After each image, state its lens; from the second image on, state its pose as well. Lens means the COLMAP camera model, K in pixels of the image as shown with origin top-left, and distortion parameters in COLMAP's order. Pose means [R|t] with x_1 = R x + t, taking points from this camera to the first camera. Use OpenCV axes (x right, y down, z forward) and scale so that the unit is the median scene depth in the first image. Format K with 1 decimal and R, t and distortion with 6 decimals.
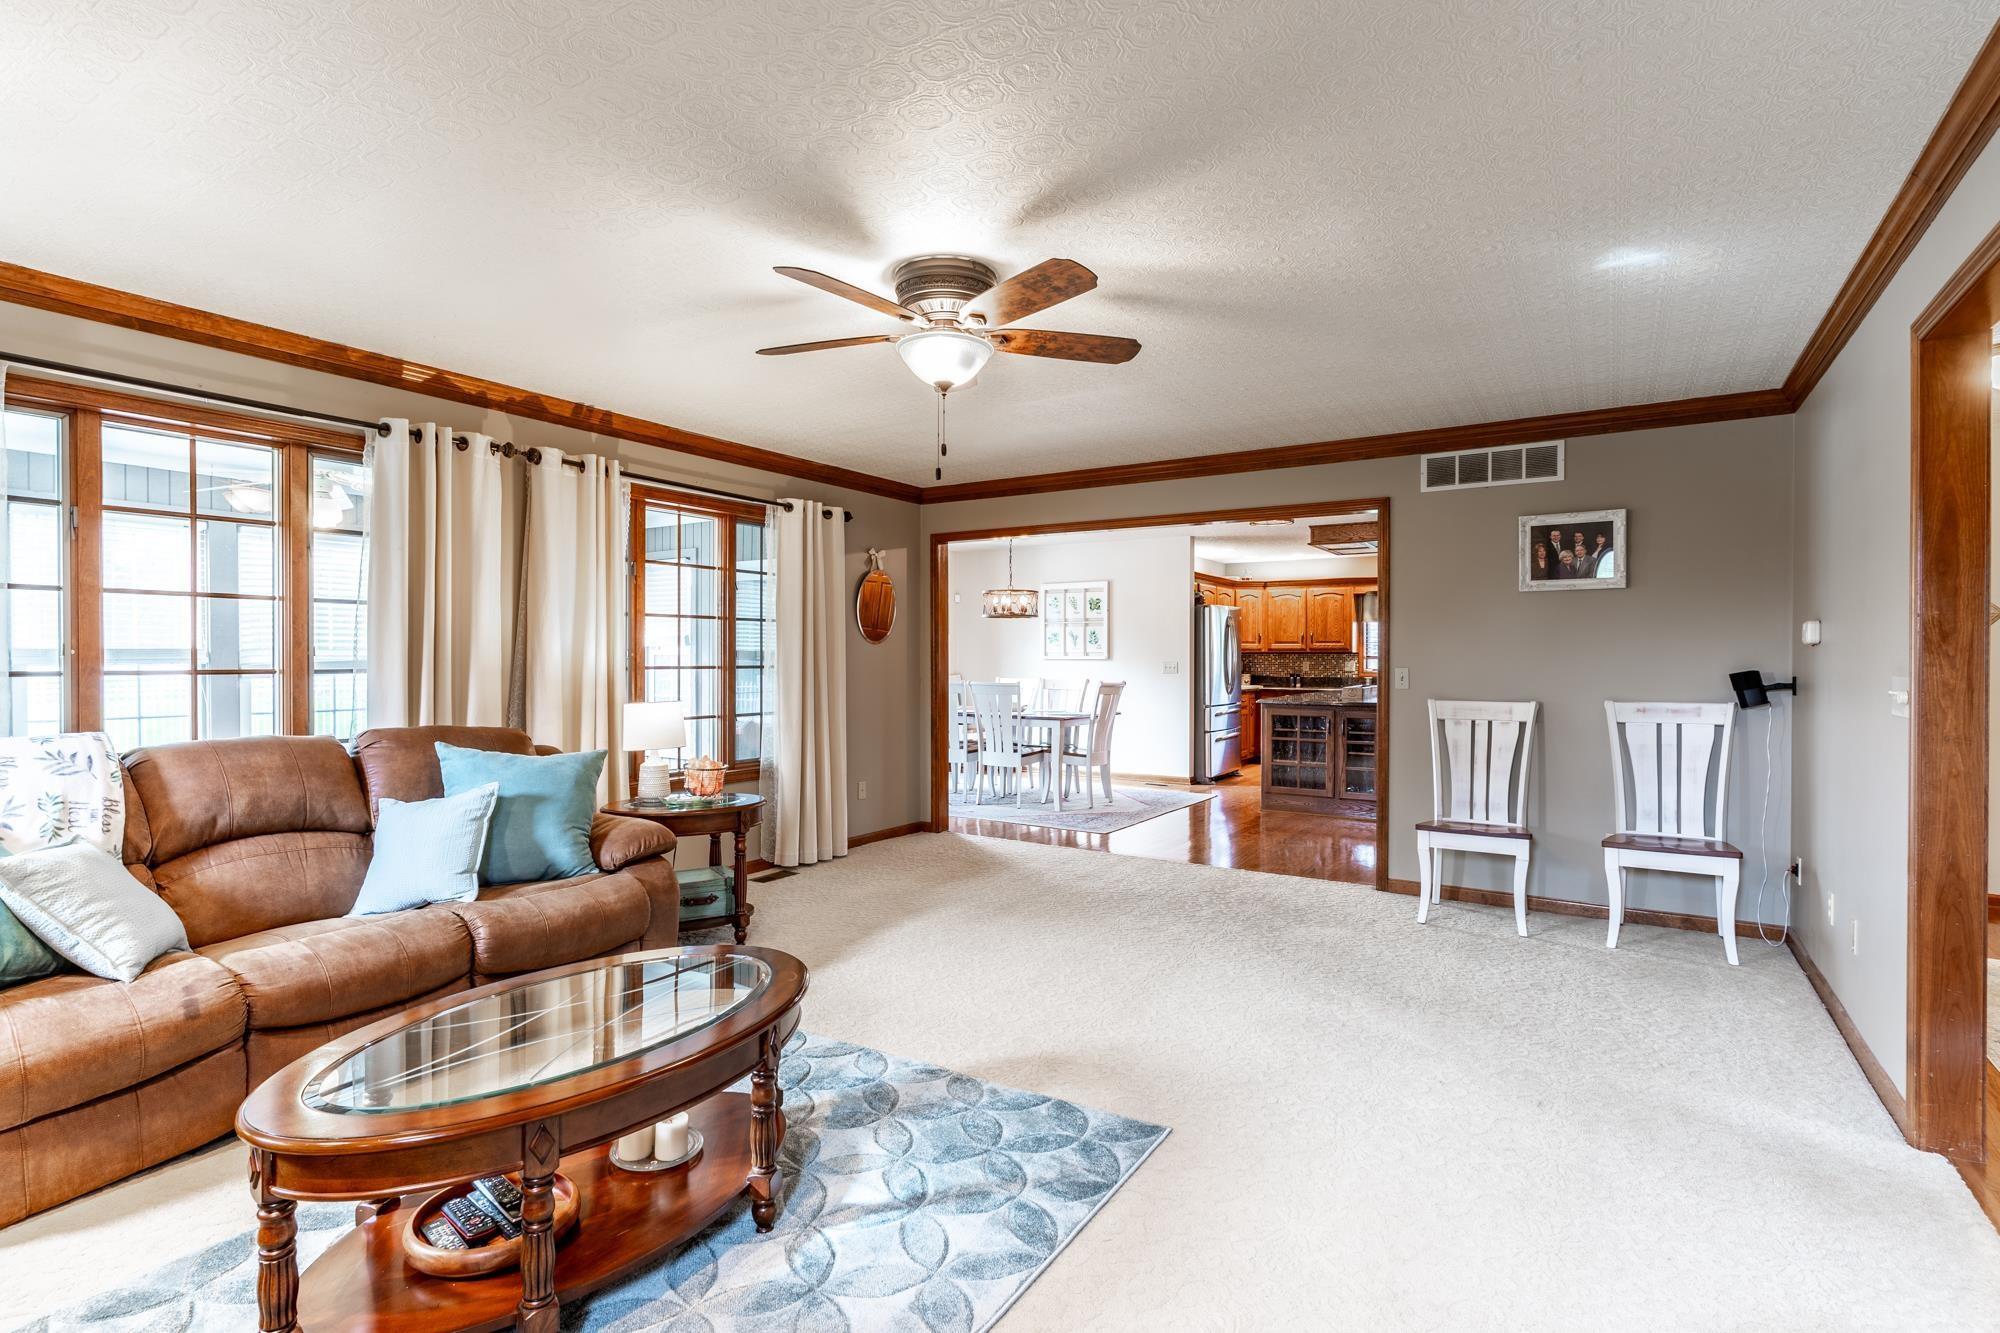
lens RADIAL K [[964.5, 0, 1017.3], [0, 964.5, 657.0], [0, 0, 1]] dist [0.000601, 0.001069]
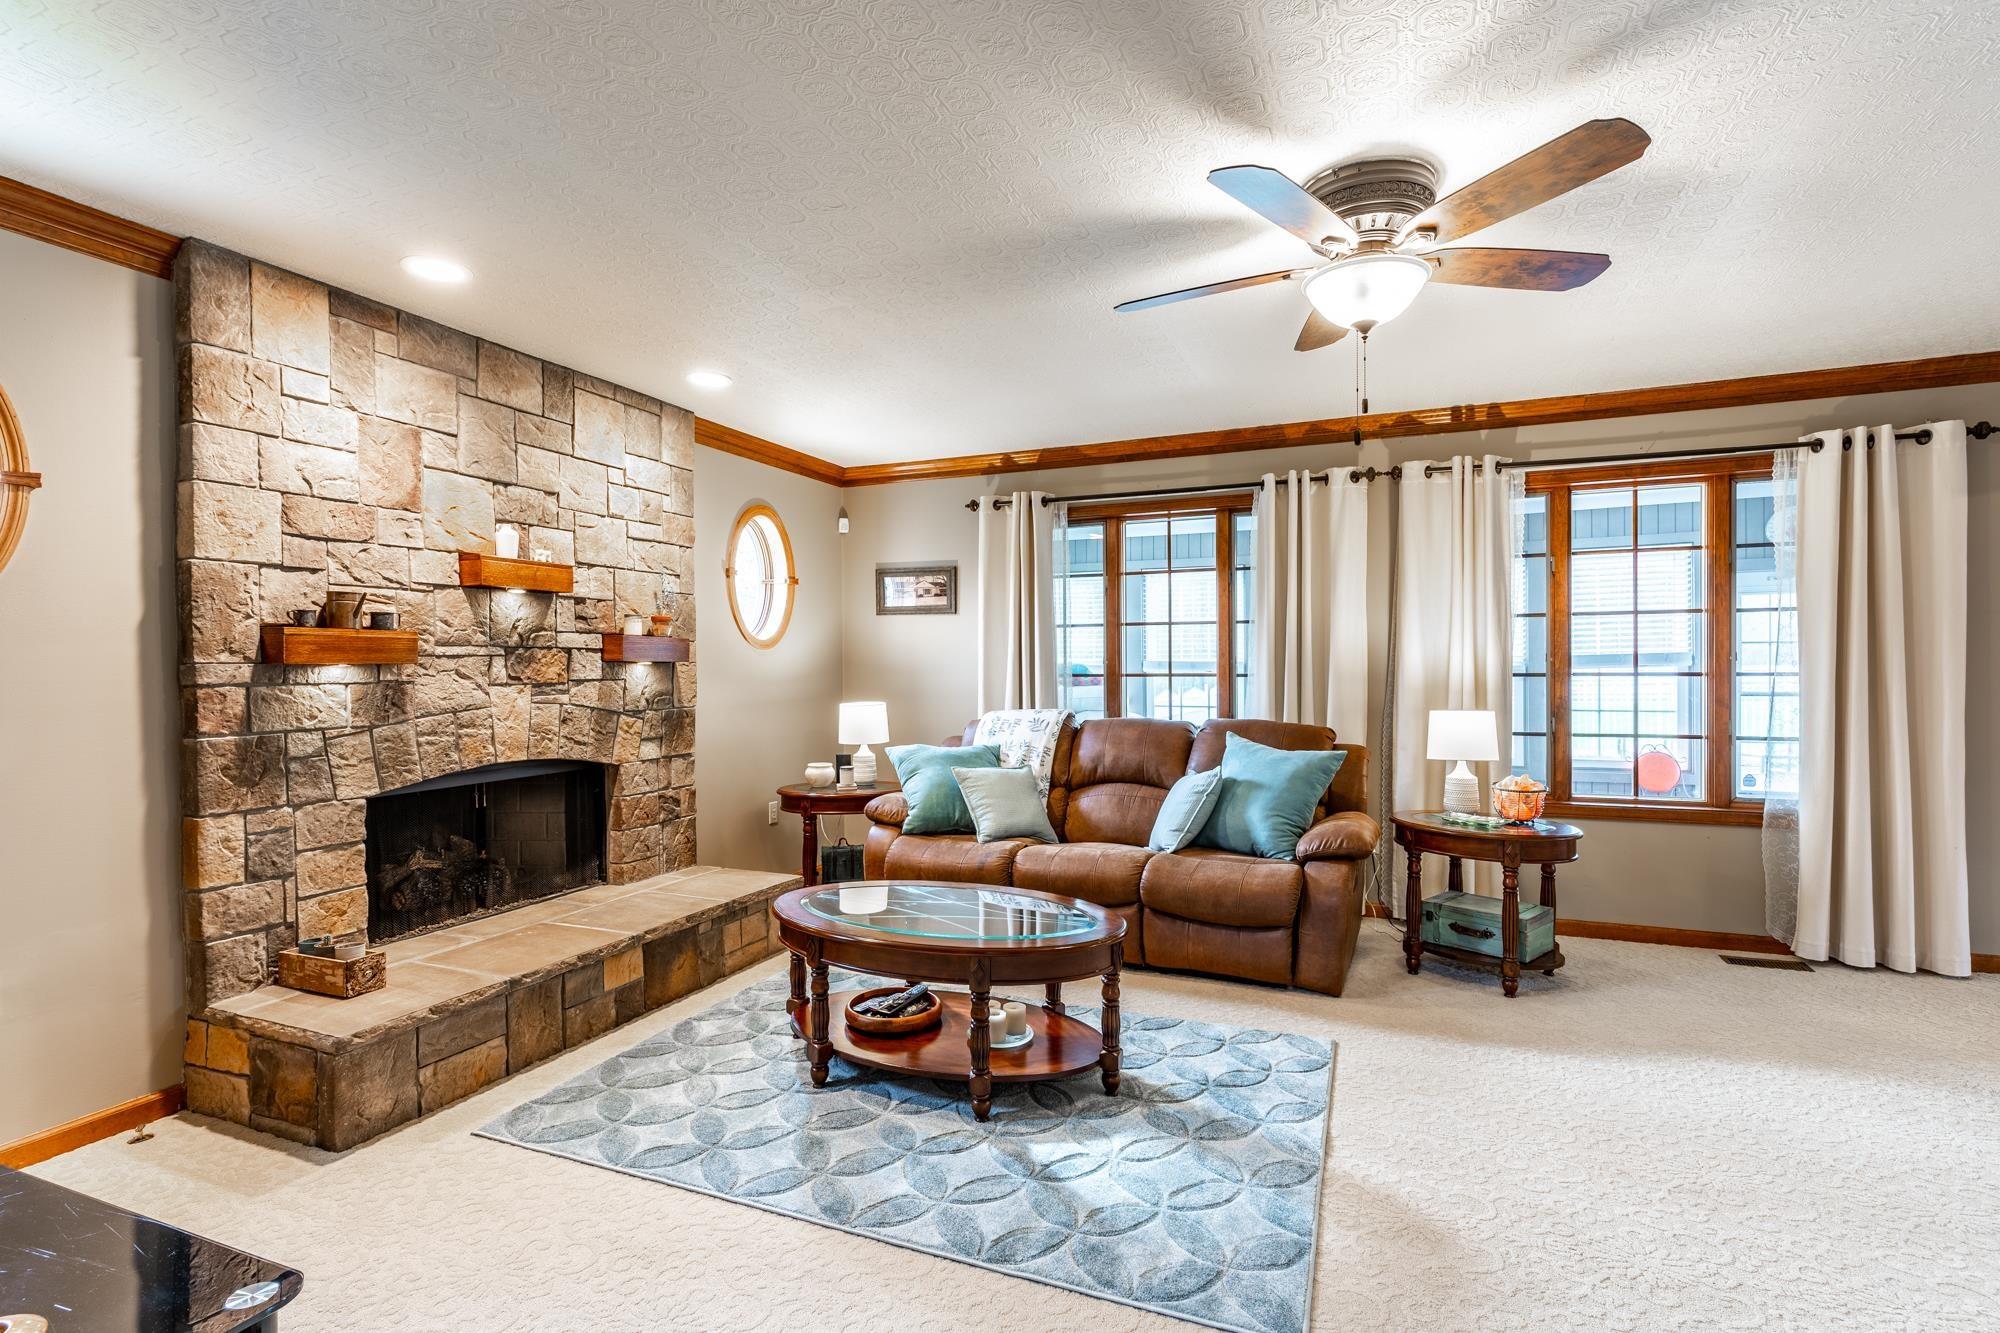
lens RADIAL K [[964.5, 0, 997.2], [0, 964.5, 666.8], [0, 0, 1]] dist [0.000601, 0.001069]
pose [[0.150530, -0.000548, -0.988605, 0.465519], [0.007165, 0.999974, 0.000537, 0.000408], [0.988580, -0.007164, 0.150530, 0.394311]]
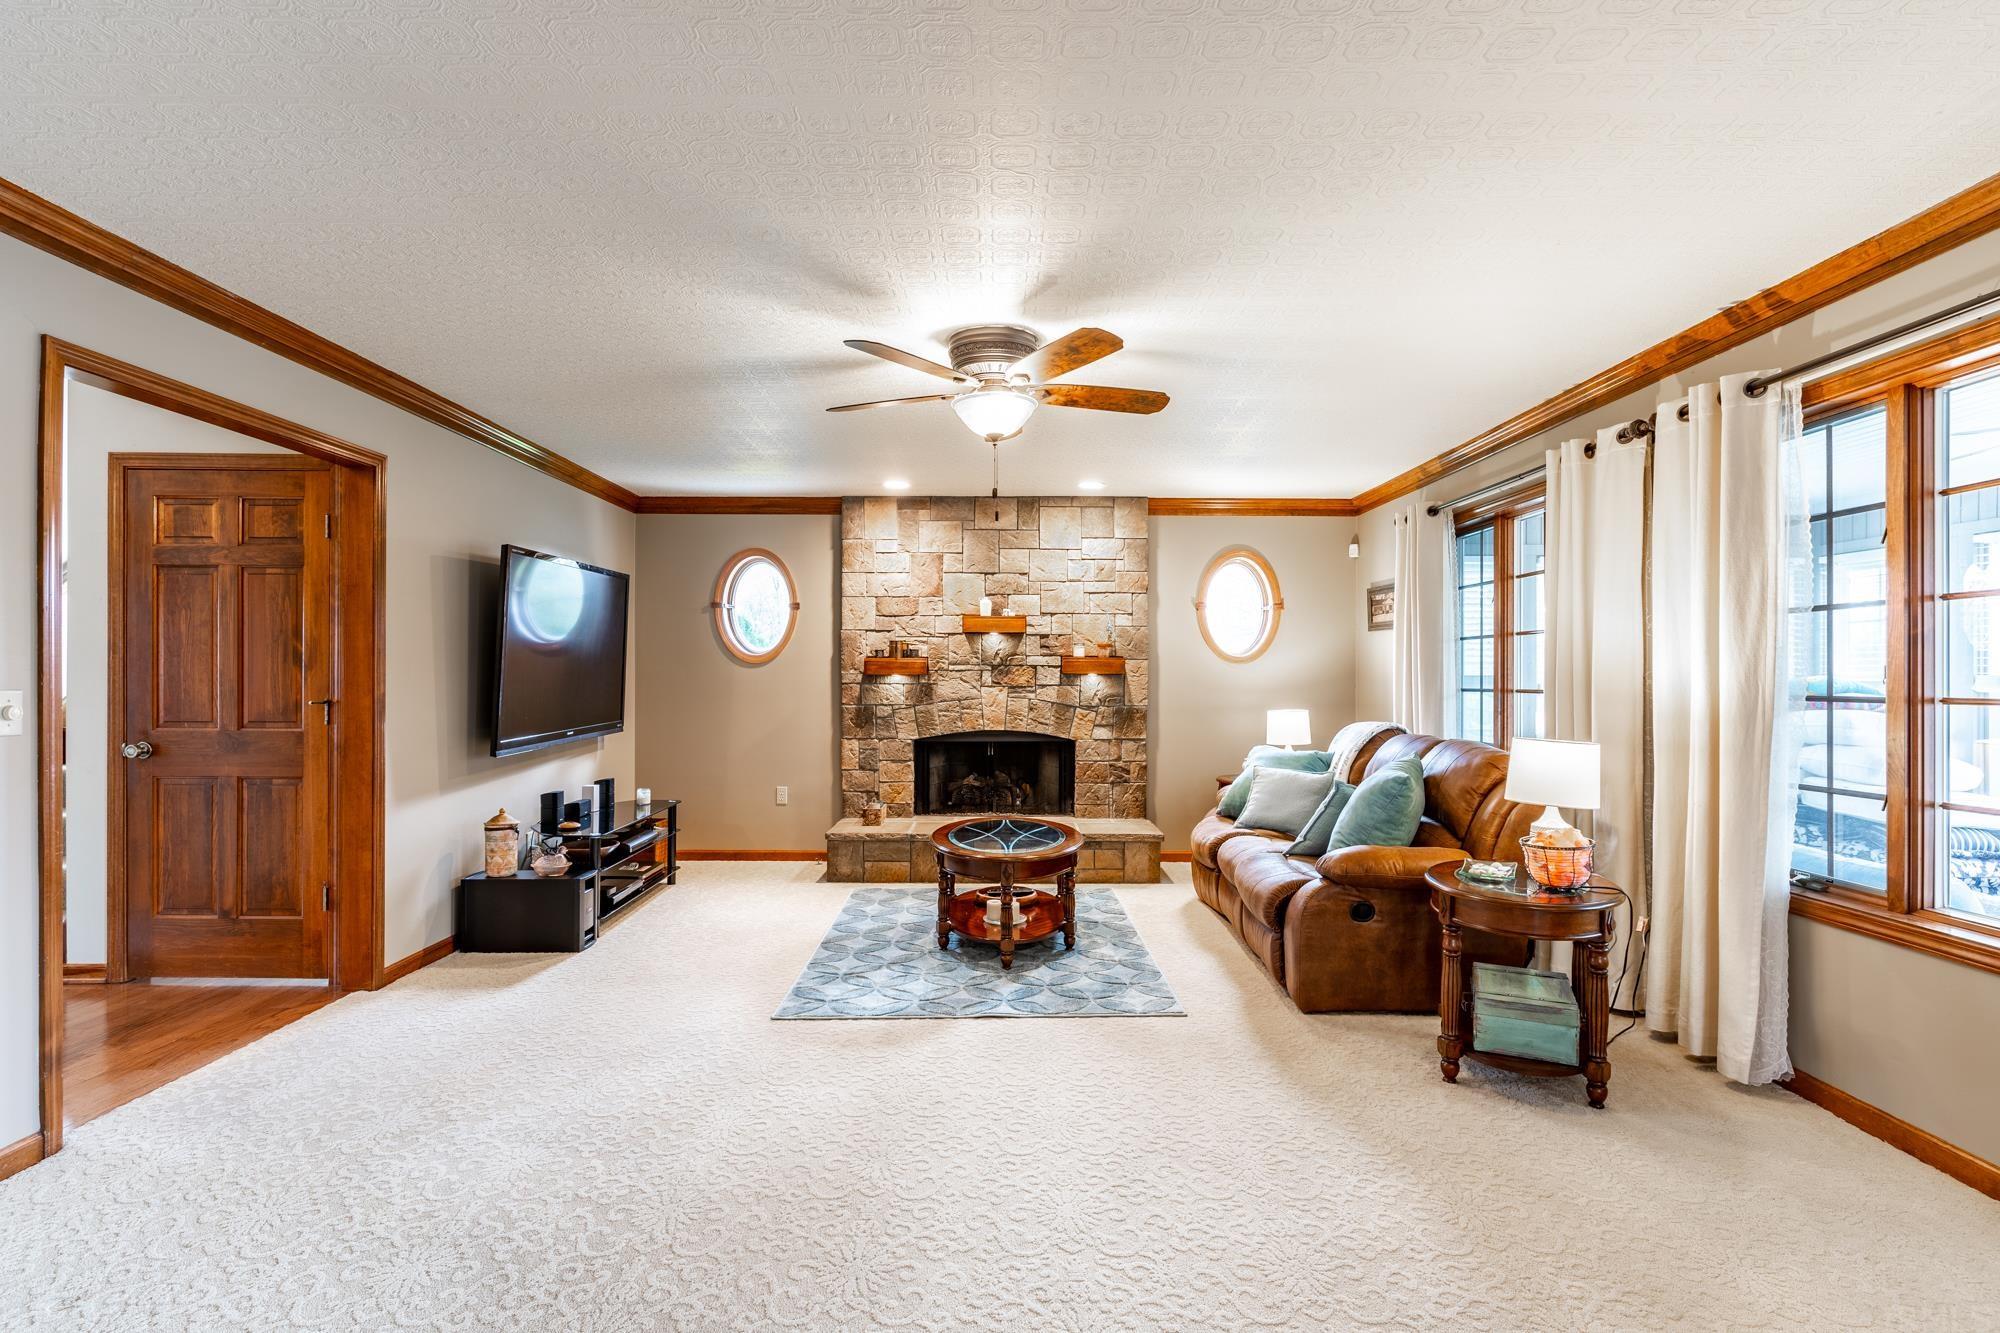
lens RADIAL K [[964.5, 0, 990.7], [0, 964.5, 674.4], [0, 0, 1]] dist [0.000601, 0.001069]
pose [[-0.851728, -0.005142, -0.523959, 0.356671], [-0.003461, 0.999985, -0.004187, 0.000715], [0.523973, -0.001752, -0.851733, 1.344208]]
